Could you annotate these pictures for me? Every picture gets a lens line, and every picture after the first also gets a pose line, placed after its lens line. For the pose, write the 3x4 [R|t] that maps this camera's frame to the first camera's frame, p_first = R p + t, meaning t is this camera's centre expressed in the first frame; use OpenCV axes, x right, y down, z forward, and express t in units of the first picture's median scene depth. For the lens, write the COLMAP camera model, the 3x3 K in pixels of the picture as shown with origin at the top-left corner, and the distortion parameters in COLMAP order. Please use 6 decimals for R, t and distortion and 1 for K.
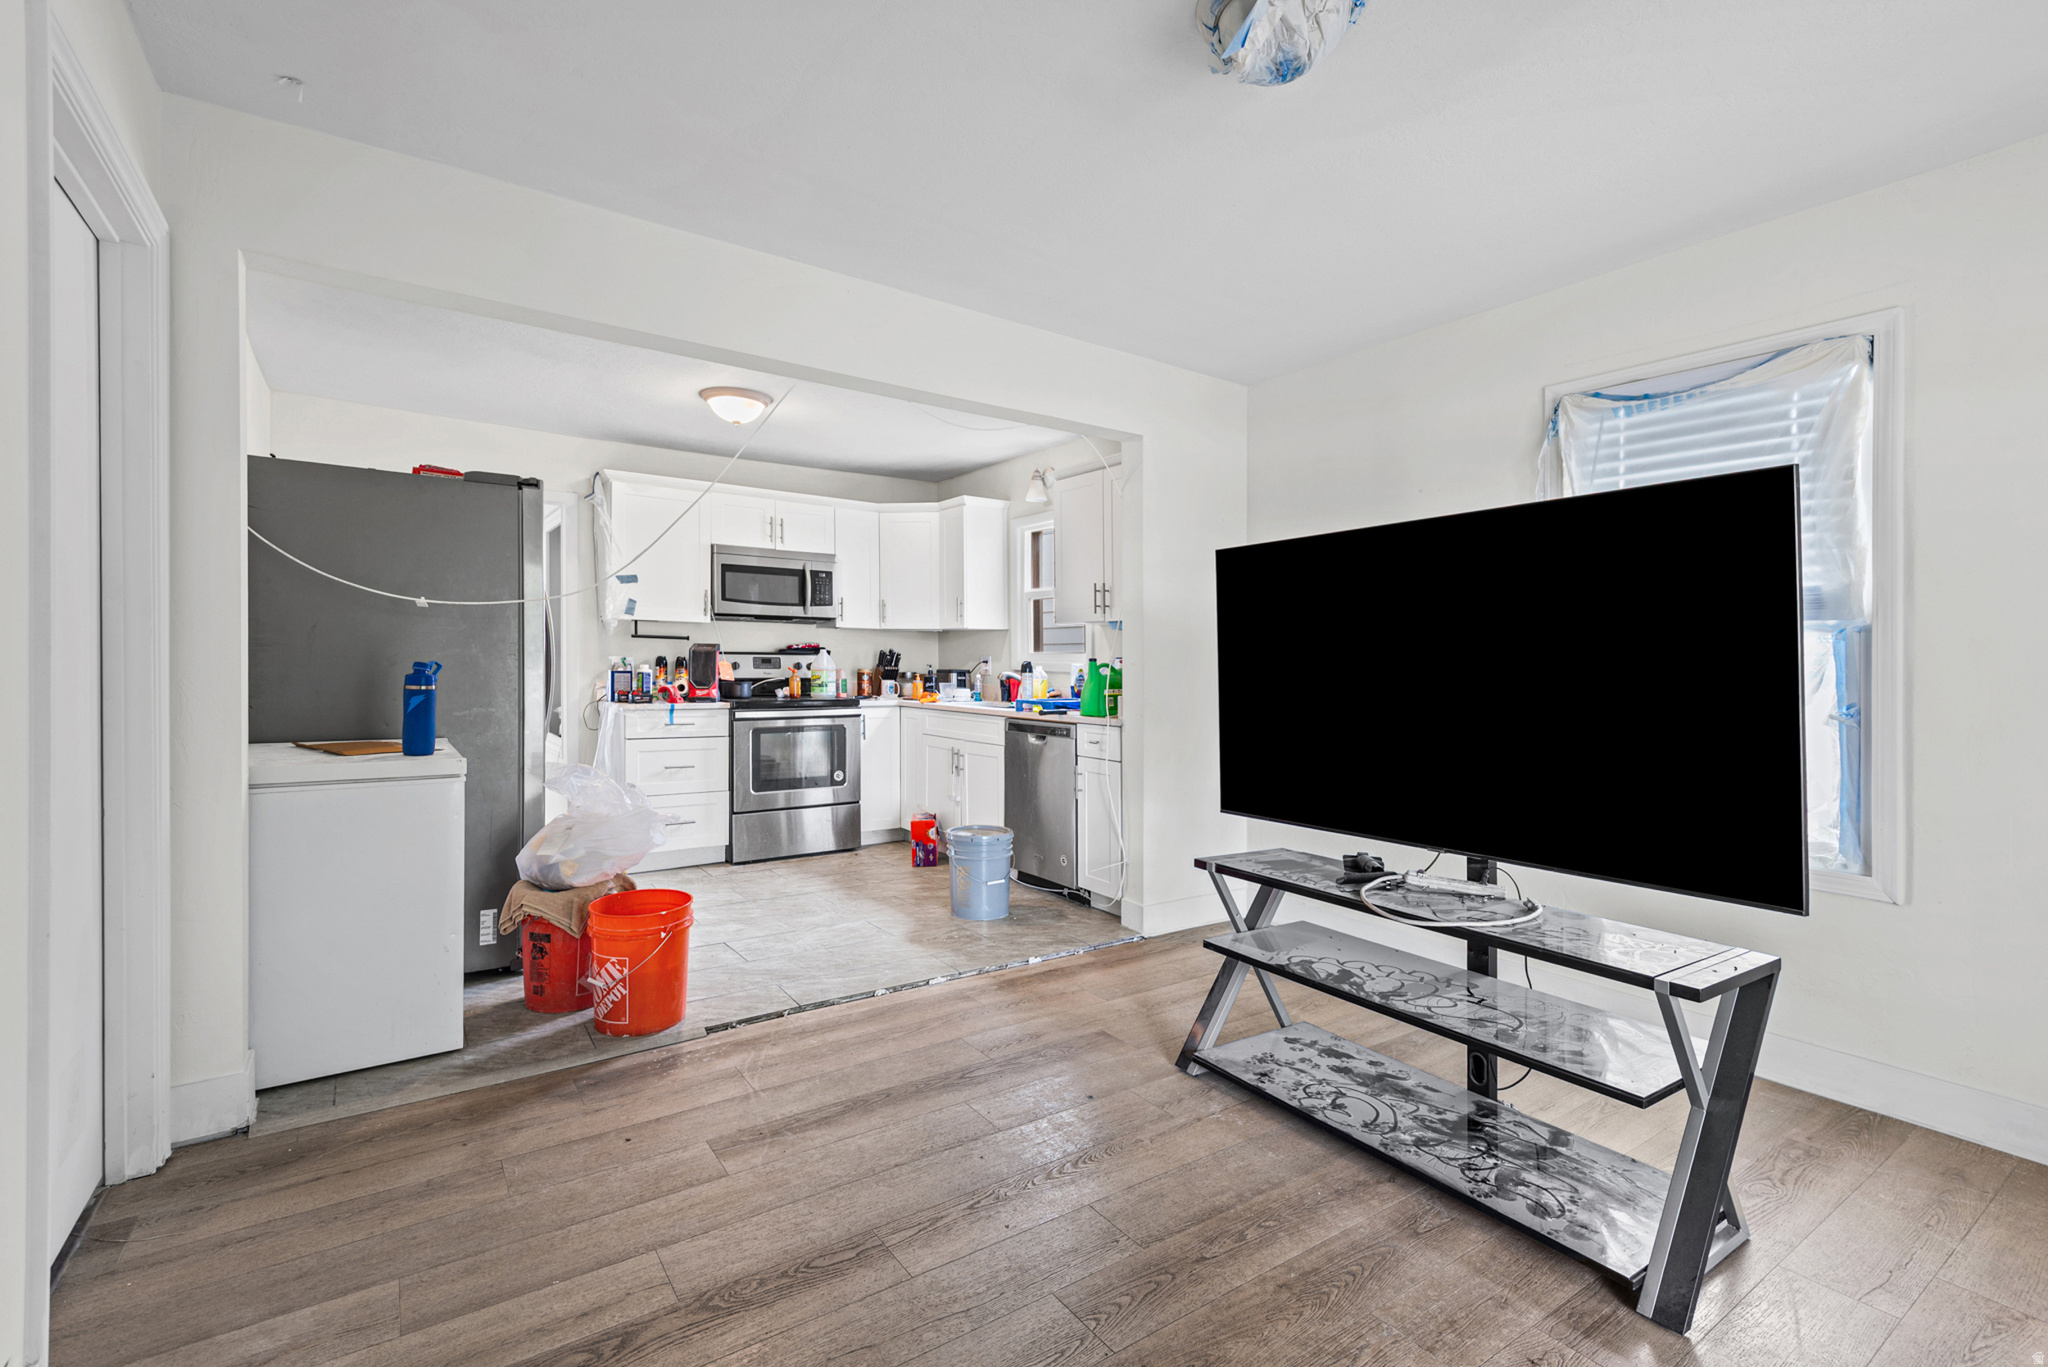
lens RADIAL K [[924.3, 0, 1026.4], [0, 924.3, 667.5], [0, 0, 1]] dist [0.014017, 0.000073]
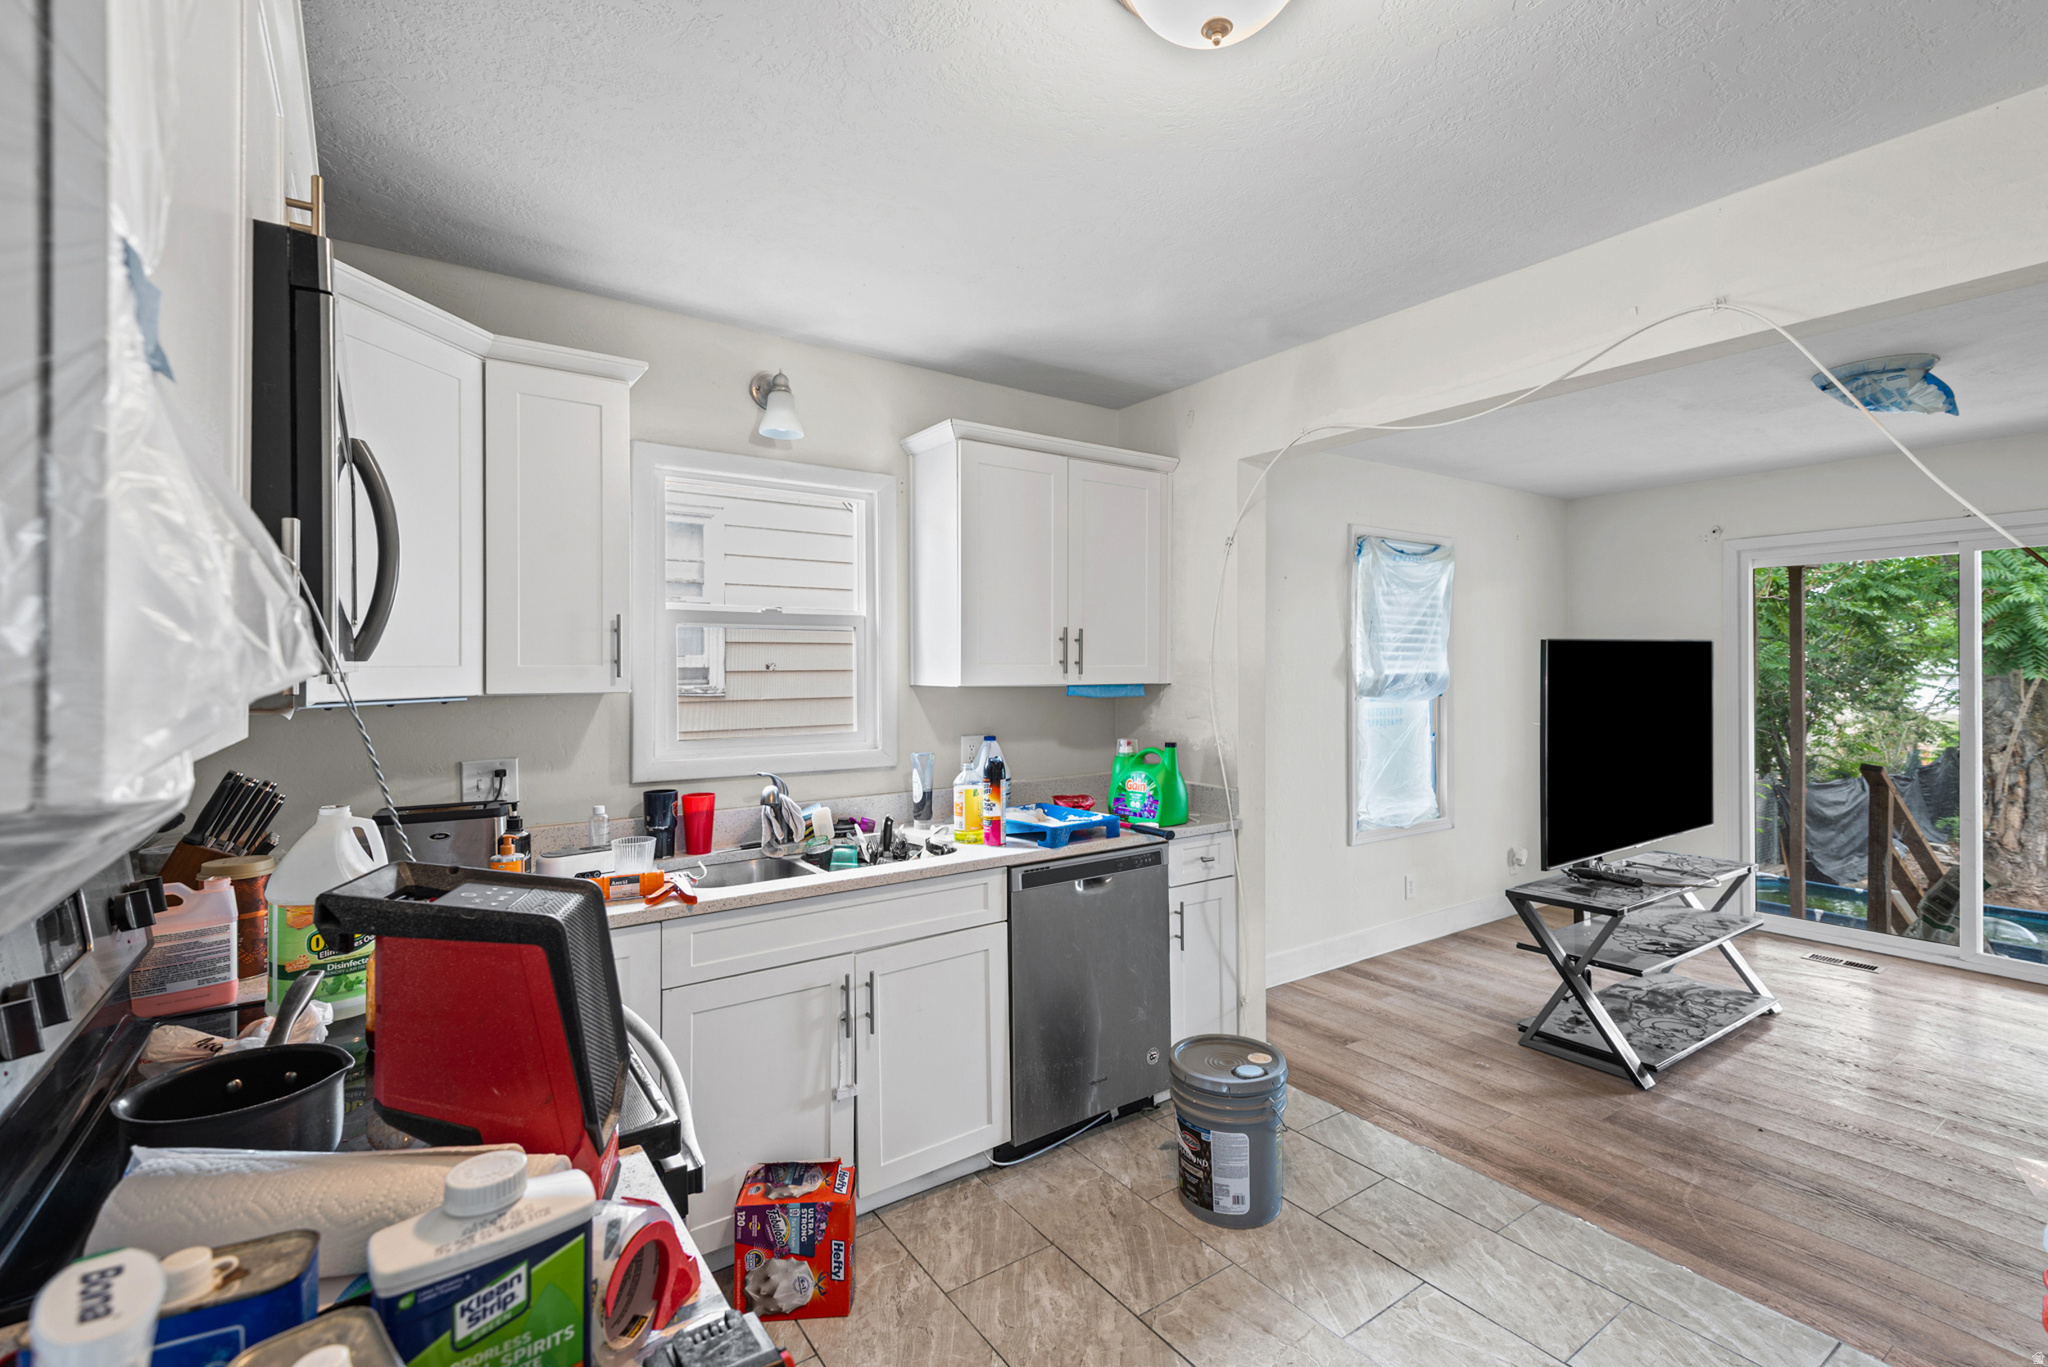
lens RADIAL K [[924.3, 0, 1027.6], [0, 924.3, 669.6], [0, 0, 1]] dist [0.014017, 0.000073]
pose [[-0.021304, -0.007370, 0.999746, -0.732019], [0.009279, 0.999928, 0.007569, -0.083796], [-0.999730, 0.009438, -0.021234, 1.329412]]
